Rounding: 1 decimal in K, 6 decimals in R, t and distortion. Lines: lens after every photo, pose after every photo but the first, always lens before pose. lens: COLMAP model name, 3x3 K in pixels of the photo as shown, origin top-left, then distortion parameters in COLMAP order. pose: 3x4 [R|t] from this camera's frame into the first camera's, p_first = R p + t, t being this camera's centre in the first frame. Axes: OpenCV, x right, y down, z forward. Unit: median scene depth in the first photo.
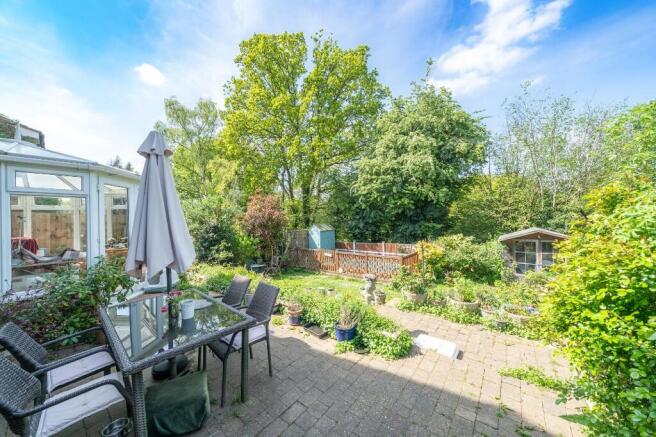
lens RADIAL K [[226.9, 0, 328.0], [0, 226.9, 218.5], [0, 0, 1]] dist [-0.000861, -0.000004]
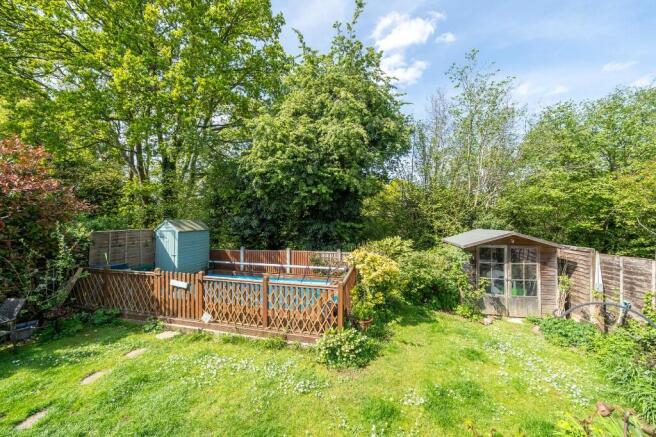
lens RADIAL K [[226.9, 0, 328.0], [0, 226.9, 218.5], [0, 0, 1]] dist [-0.000861, -0.000004]
pose [[0.893798, 0.030989, 0.447399, 0.049350], [-0.029214, 0.999514, -0.010867, 0.019558], [-0.447518, -0.003357, 0.894269, 0.367849]]
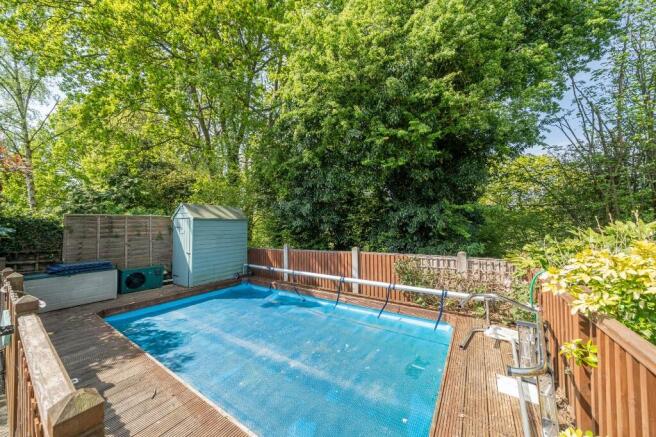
lens RADIAL K [[226.9, 0, 328.0], [0, 226.9, 218.5], [0, 0, 1]] dist [-0.000861, -0.000004]
pose [[0.993680, 0.021316, 0.110211, 0.165620], [-0.017847, 0.999317, -0.032363, 0.070306], [-0.110825, 0.030191, 0.993381, 0.664875]]
